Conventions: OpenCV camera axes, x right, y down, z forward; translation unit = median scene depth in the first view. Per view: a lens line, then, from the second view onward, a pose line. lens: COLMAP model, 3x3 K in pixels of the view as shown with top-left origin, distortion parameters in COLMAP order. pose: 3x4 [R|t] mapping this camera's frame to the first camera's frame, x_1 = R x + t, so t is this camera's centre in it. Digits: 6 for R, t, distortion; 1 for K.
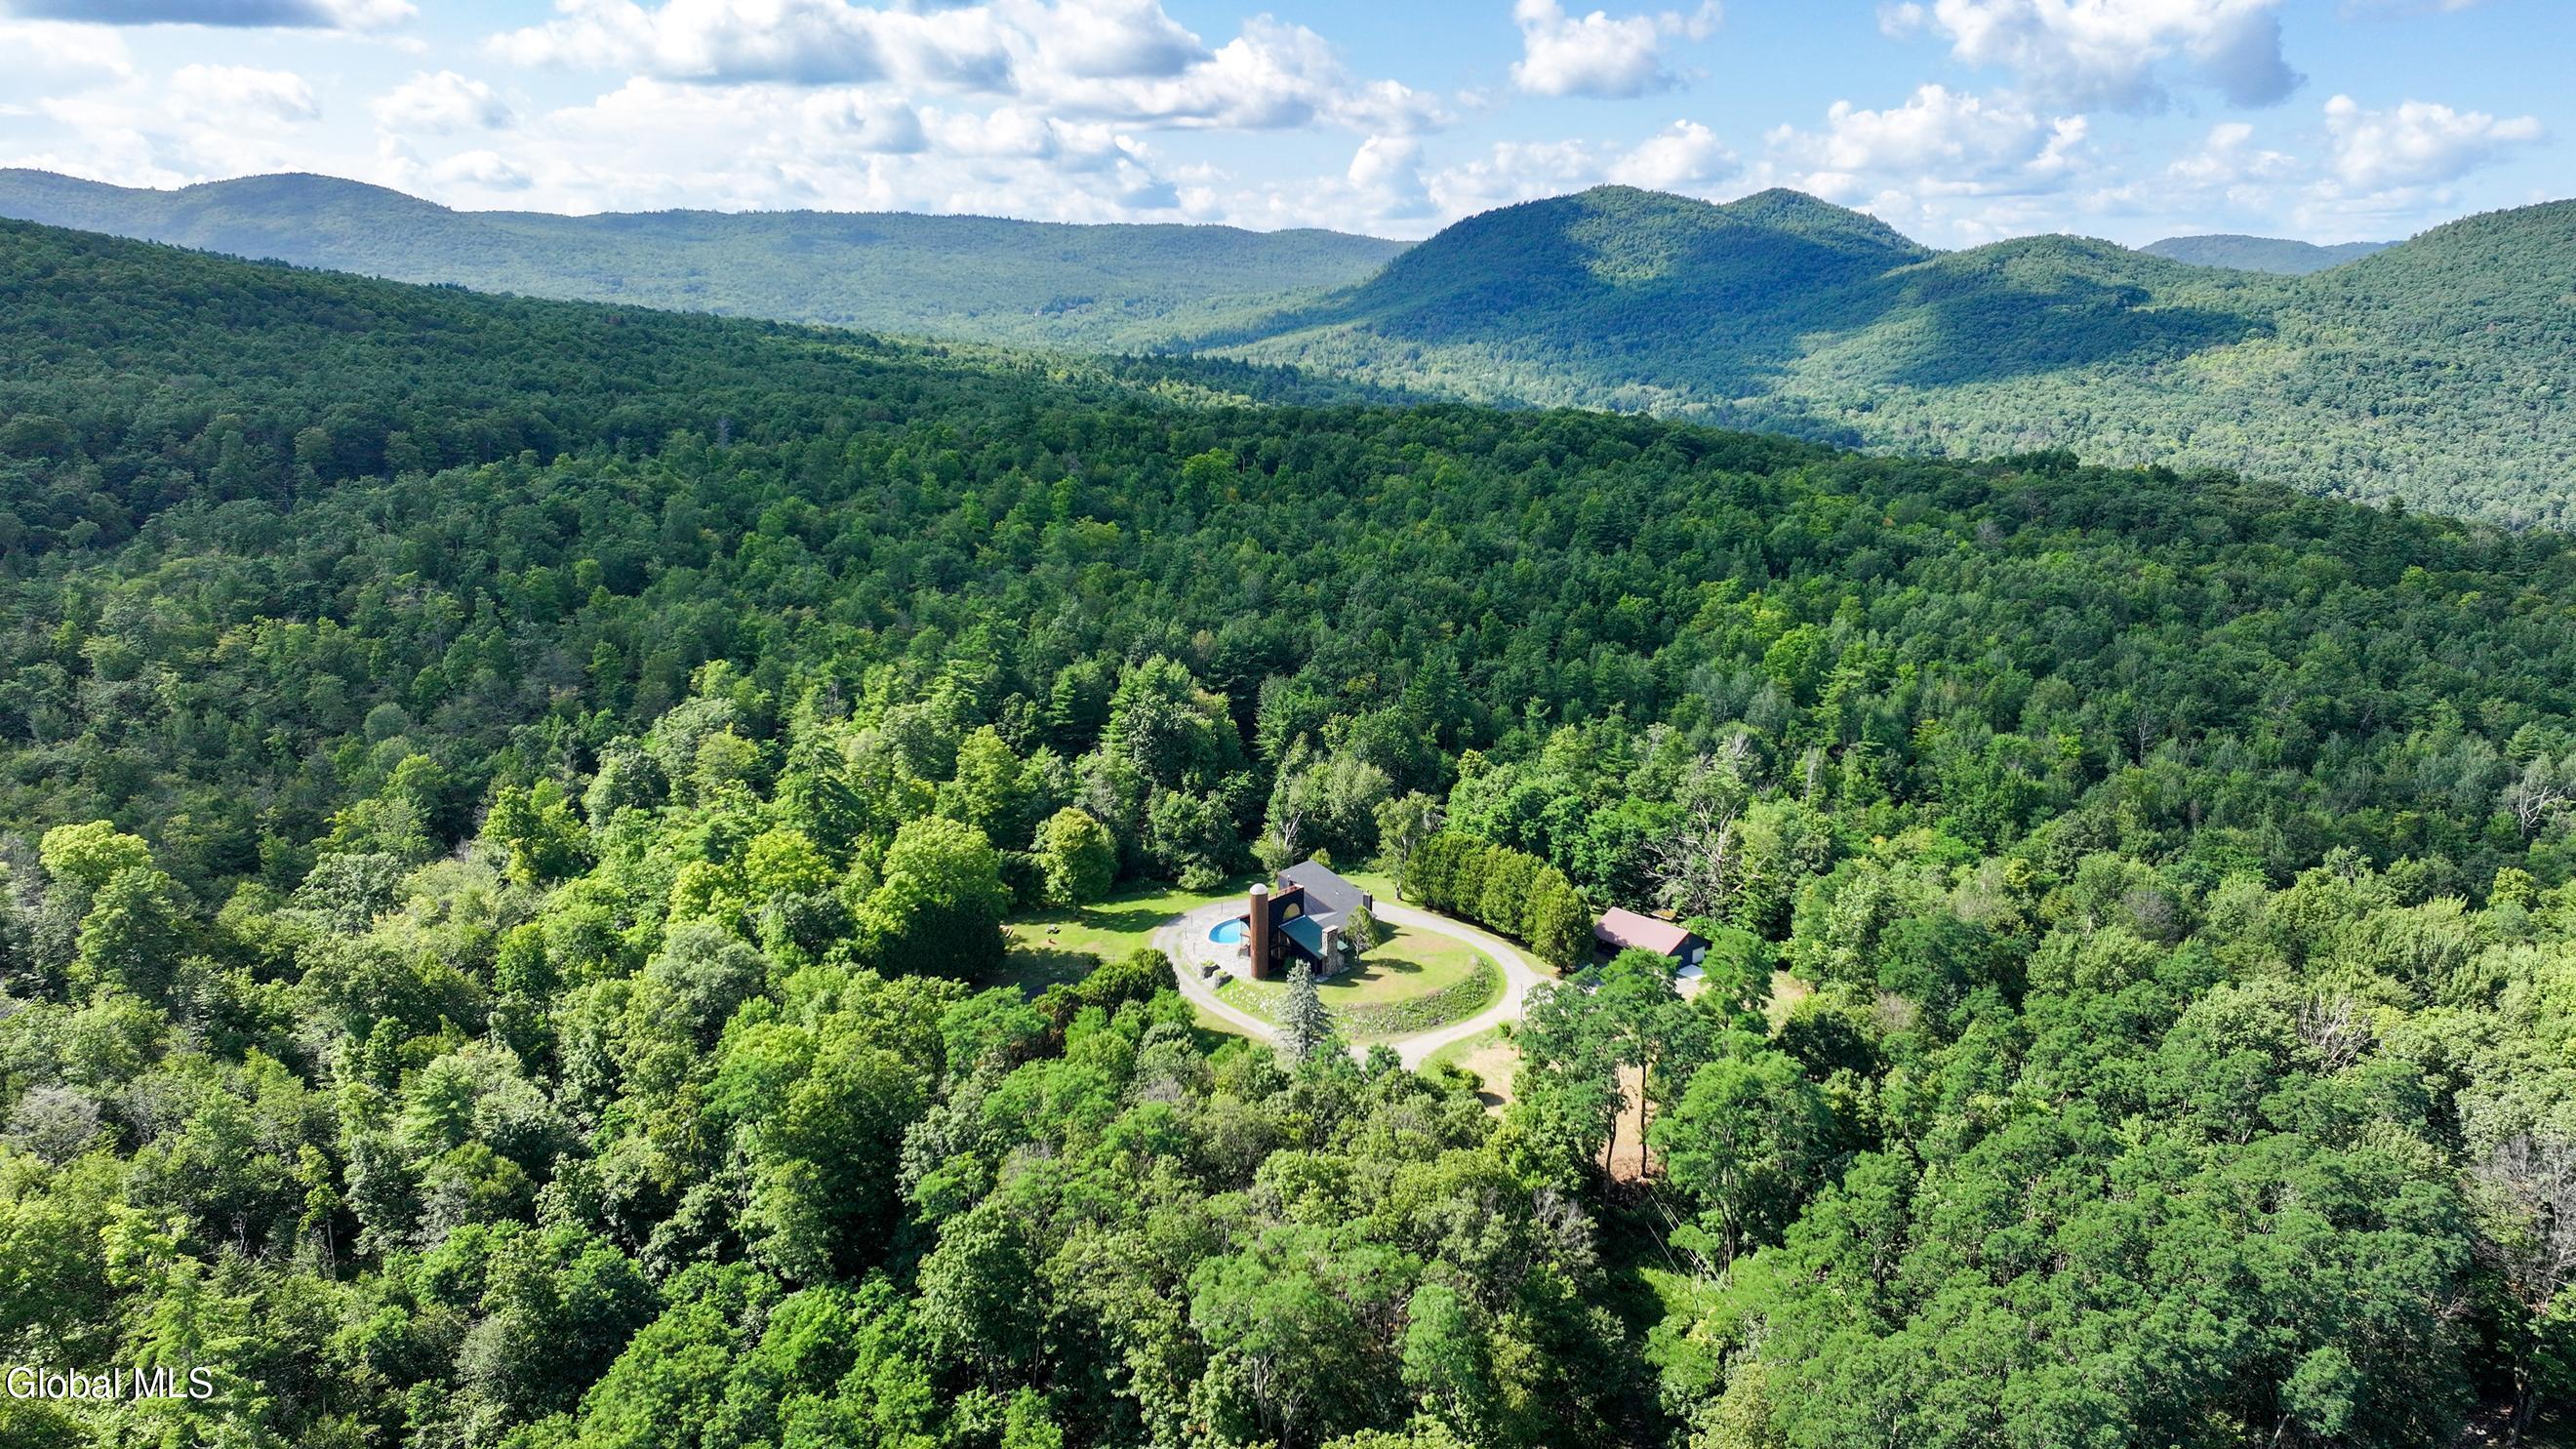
lens RADIAL K [[1806.5, 0, 1288.0], [0, 1806.5, 724.5], [0, 0, 1]] dist [0.003459, 0.006157]
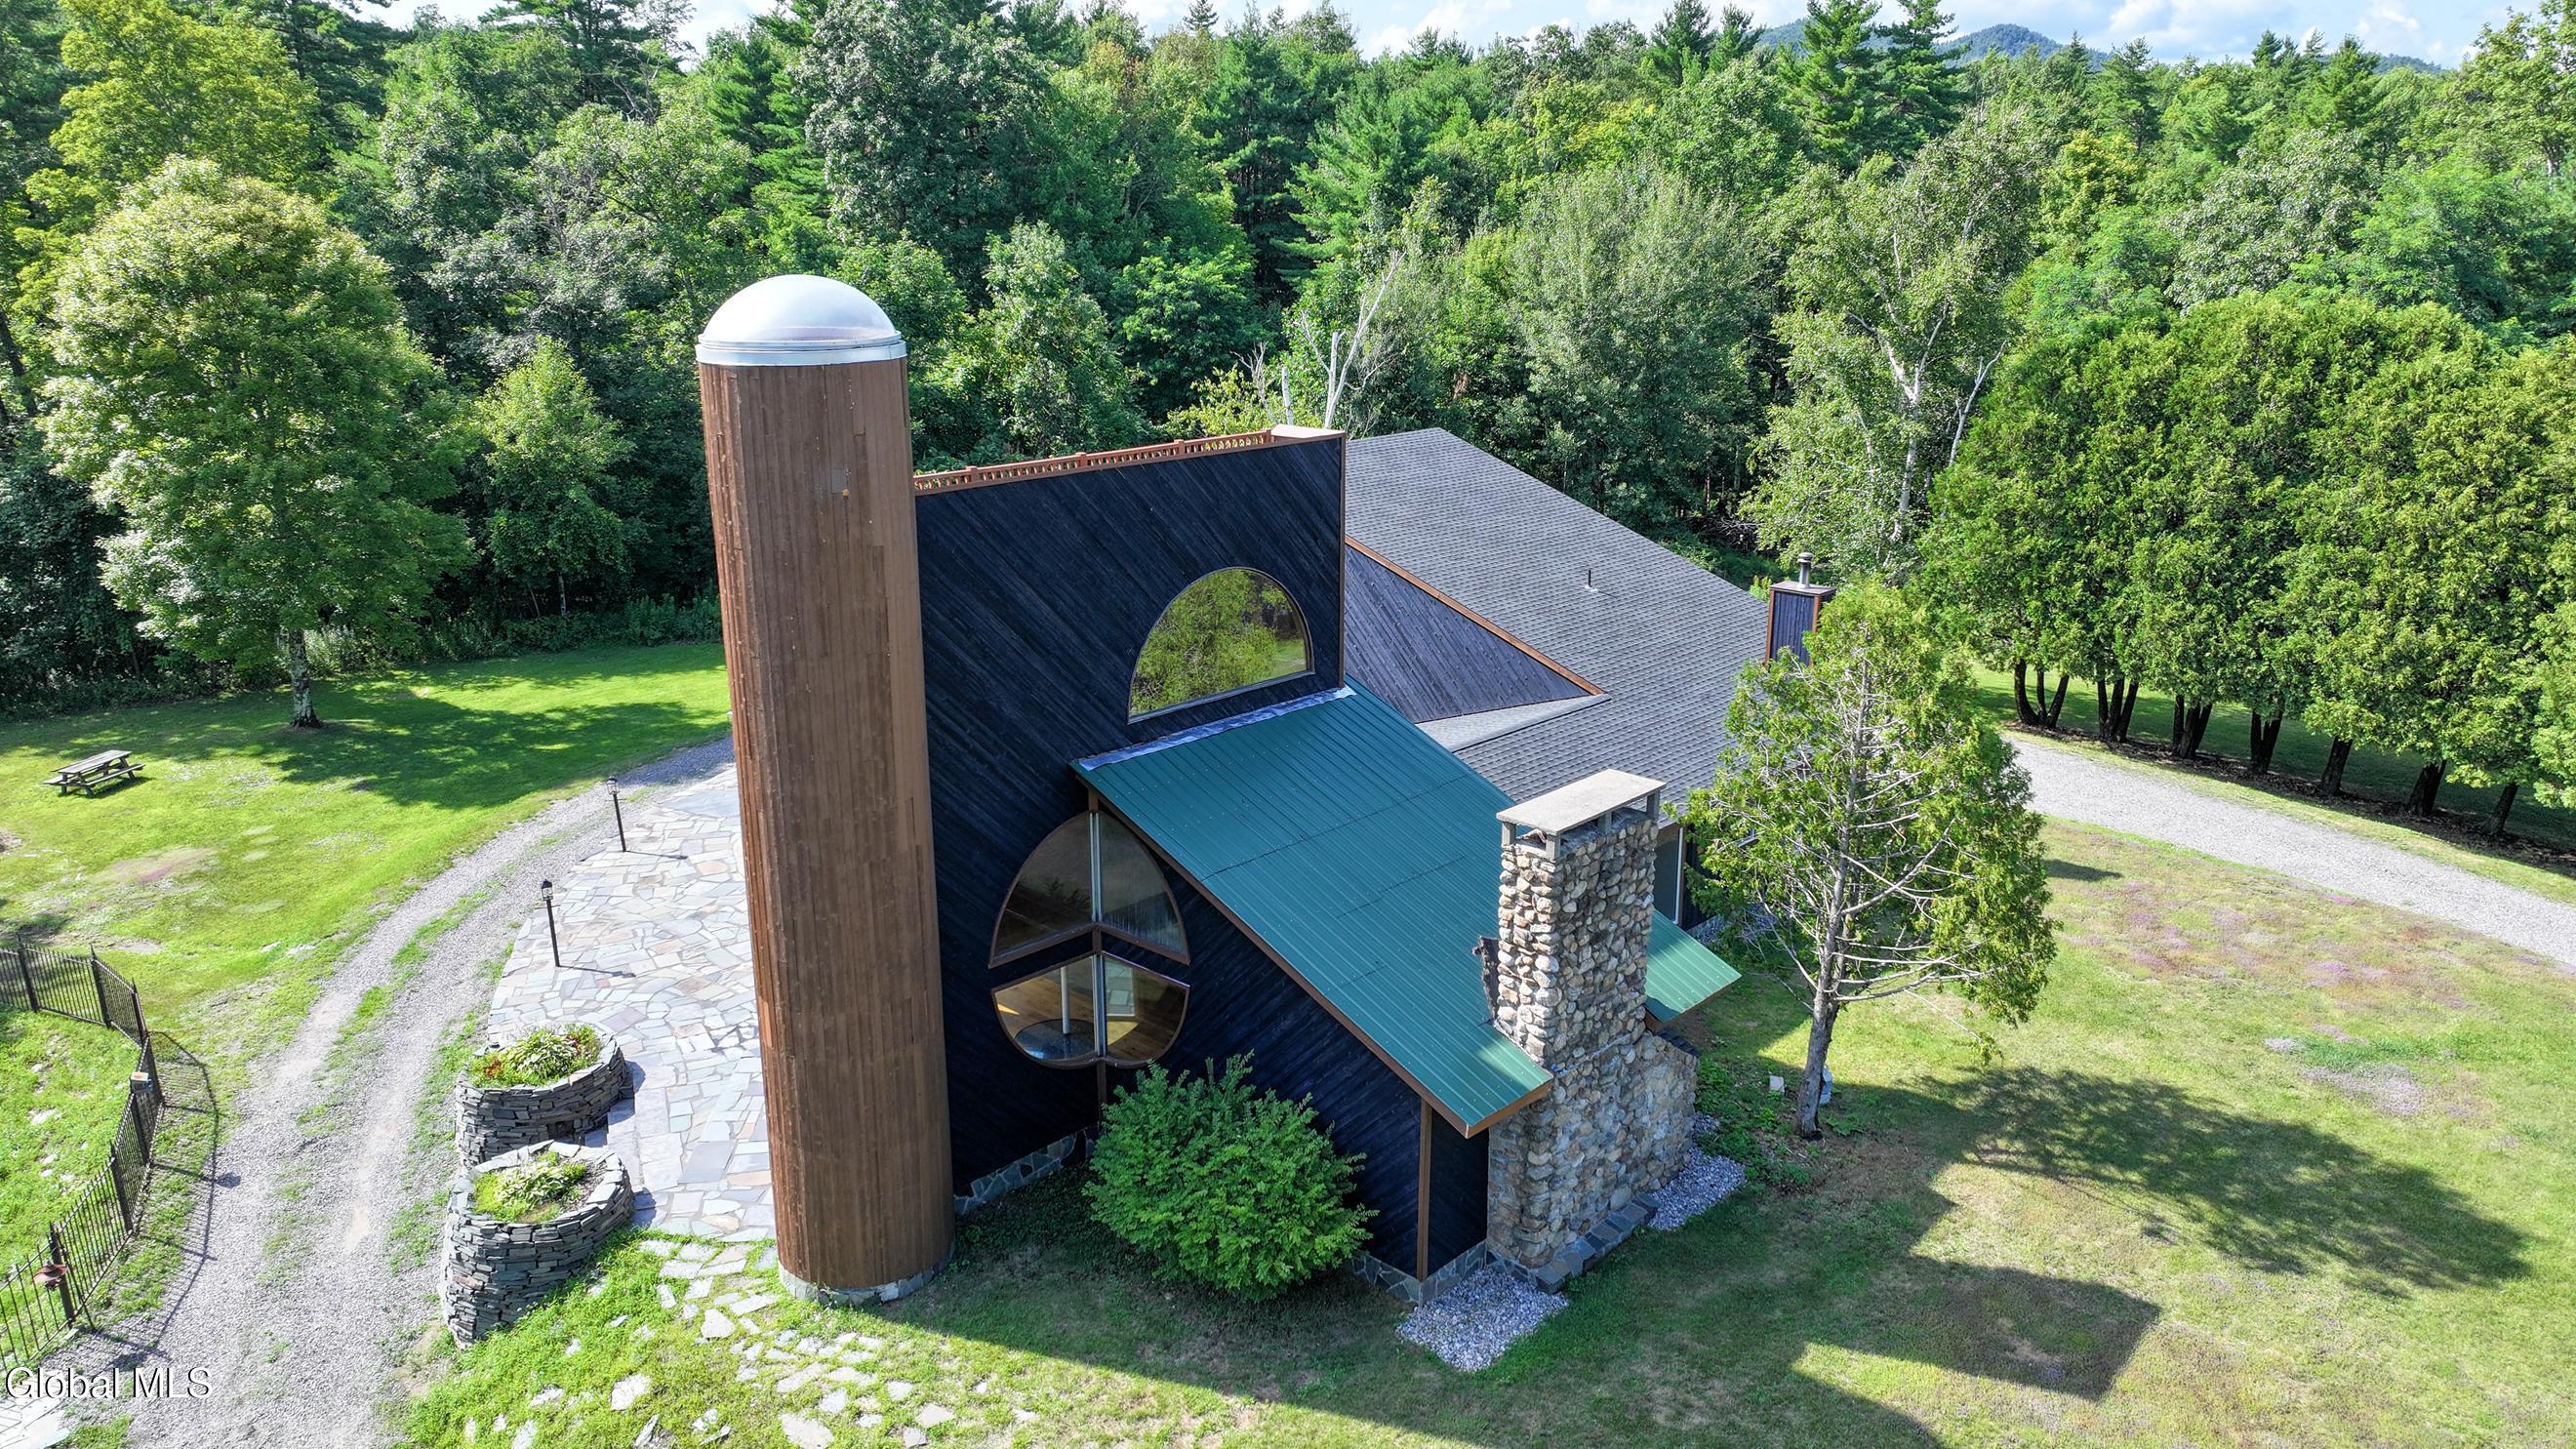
lens RADIAL K [[1809.6, 0, 1293.0], [0, 1809.6, 713.6], [0, 0, 1]] dist [-0.001511, 0.019056]
pose [[0.996301, 0.026421, -0.081766, 0.013066], [-0.022213, 0.998402, 0.051957, 0.086969], [0.083008, -0.049949, 0.995296, 0.756864]]
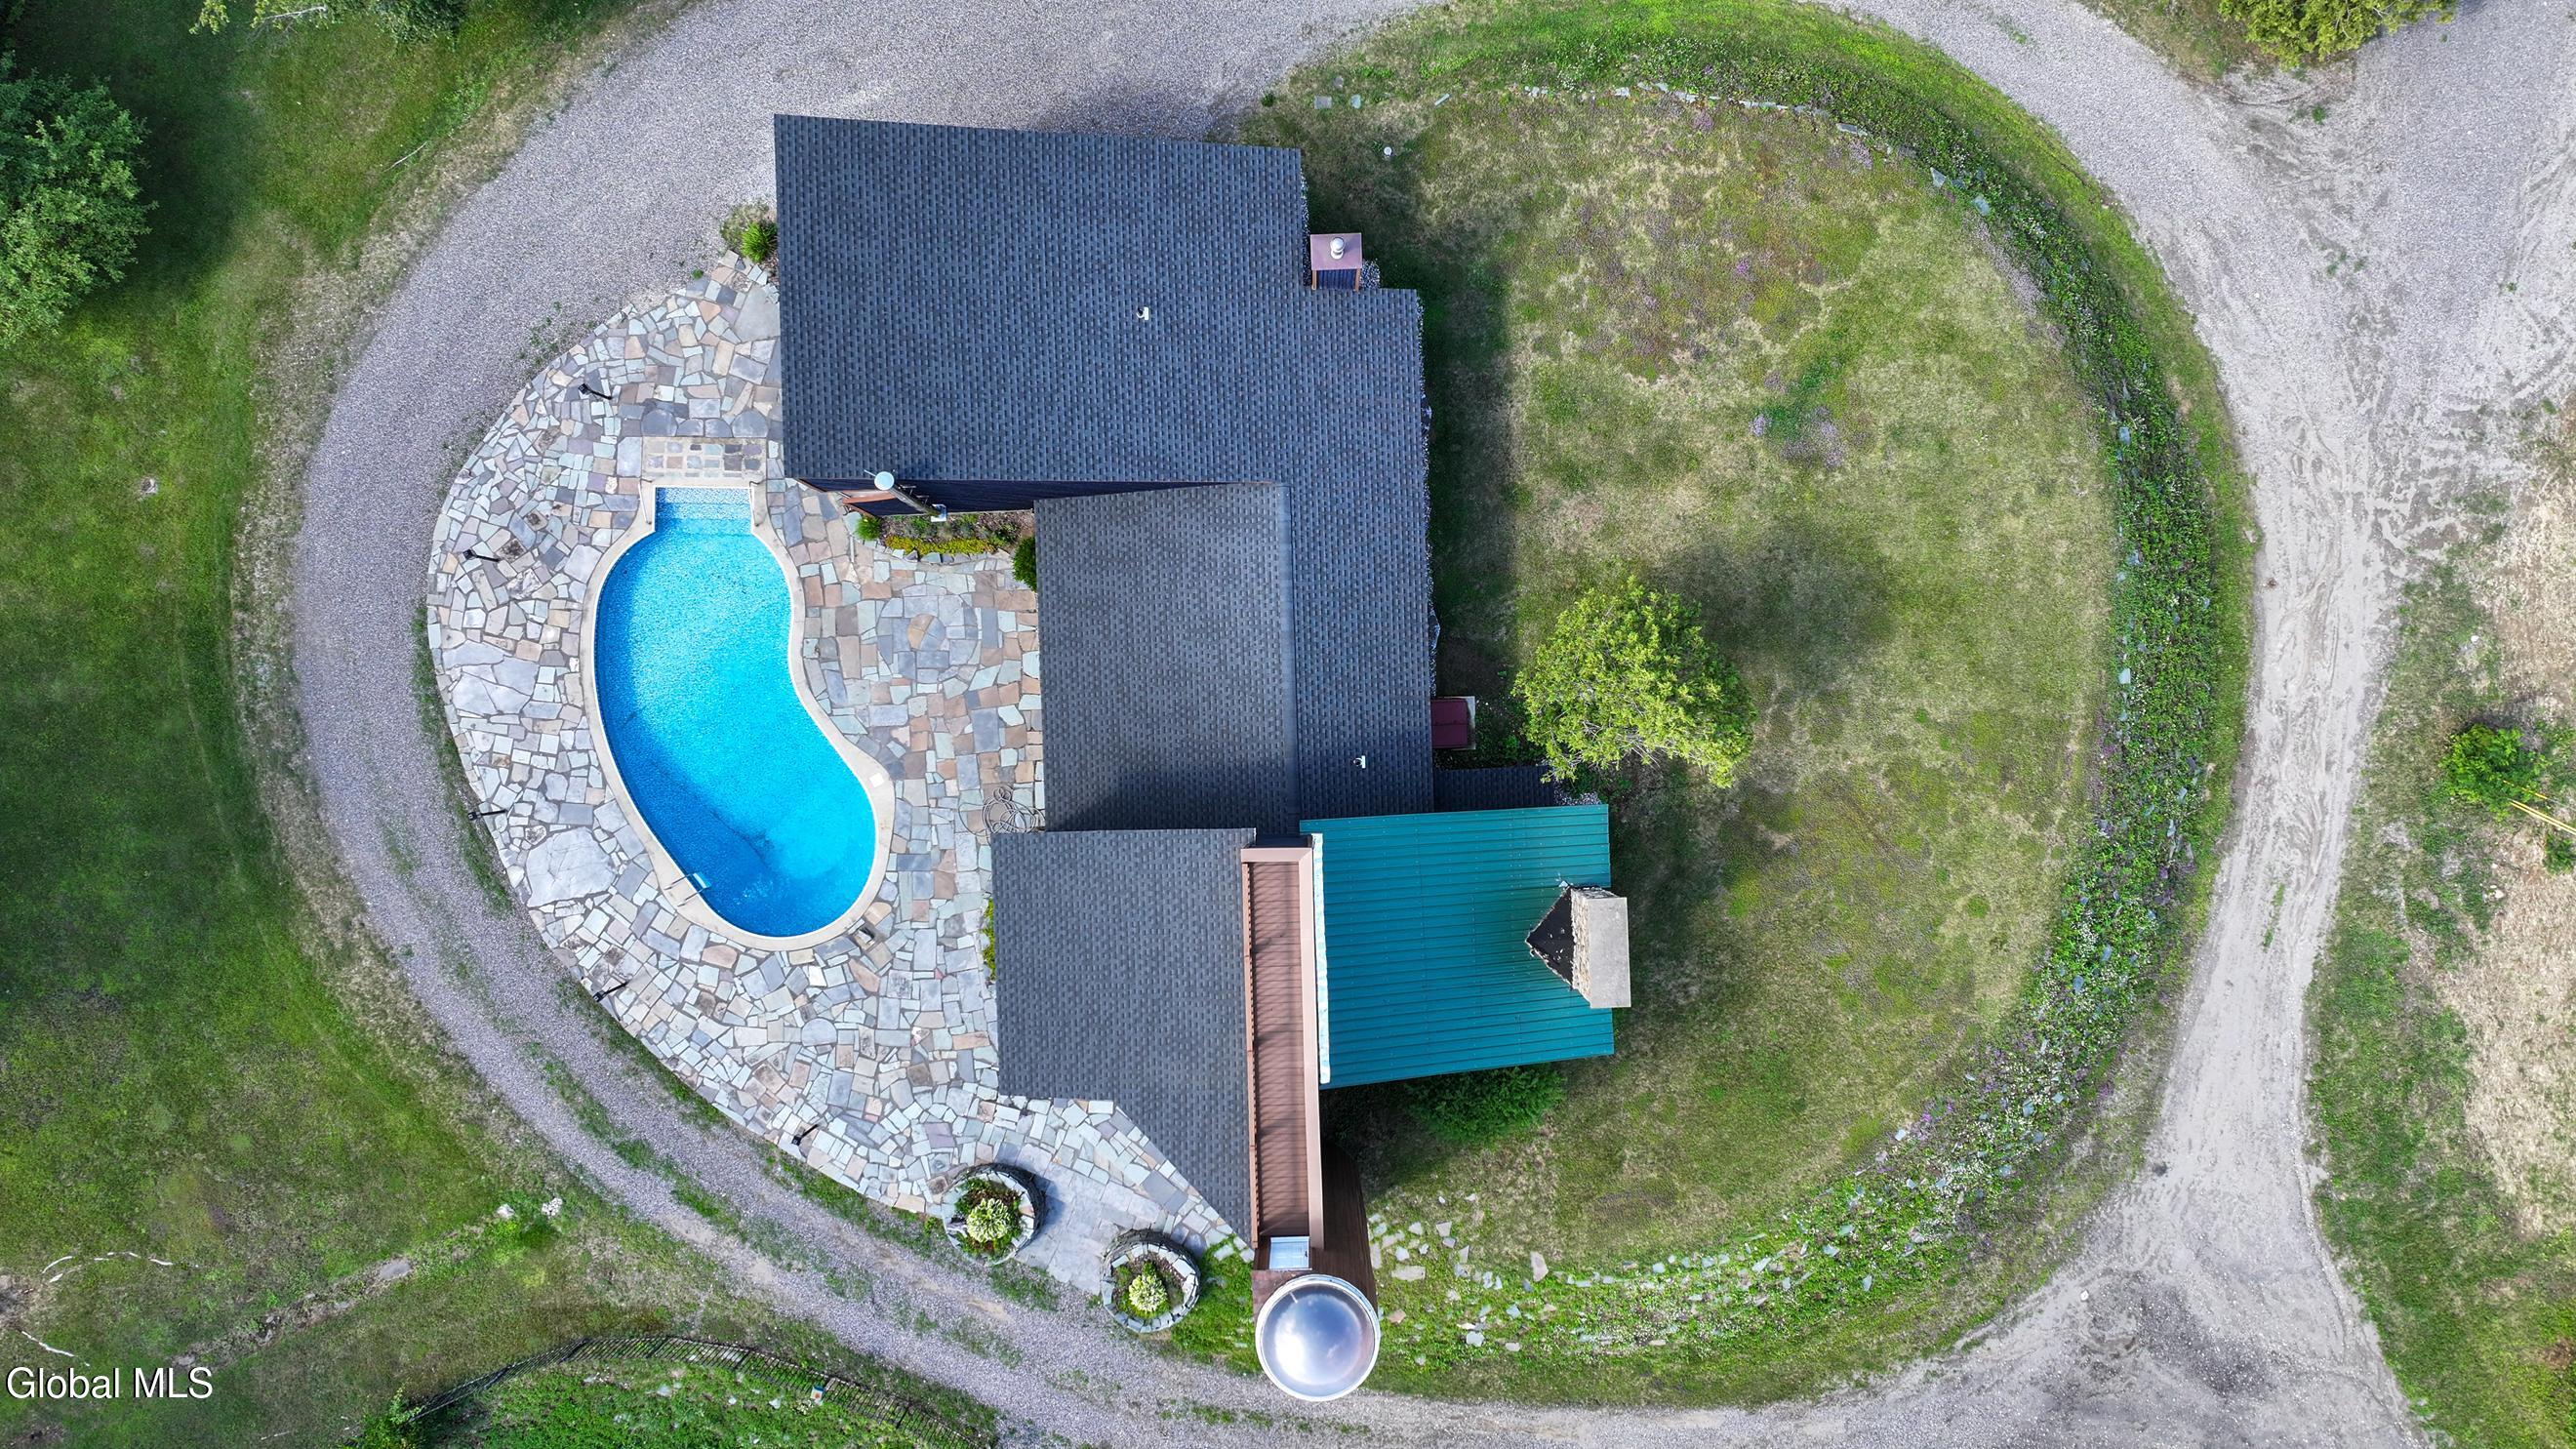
lens RADIAL K [[1808.0, 0, 1297.6], [0, 1808.0, 714.5], [0, 0, 1]] dist [0.003995, 0.012496]
pose [[0.761789, -0.647812, 0.004144, 0.012329], [0.152493, 0.185532, 0.970734, -0.050774], [-0.629622, -0.738863, 0.240123, 0.832384]]
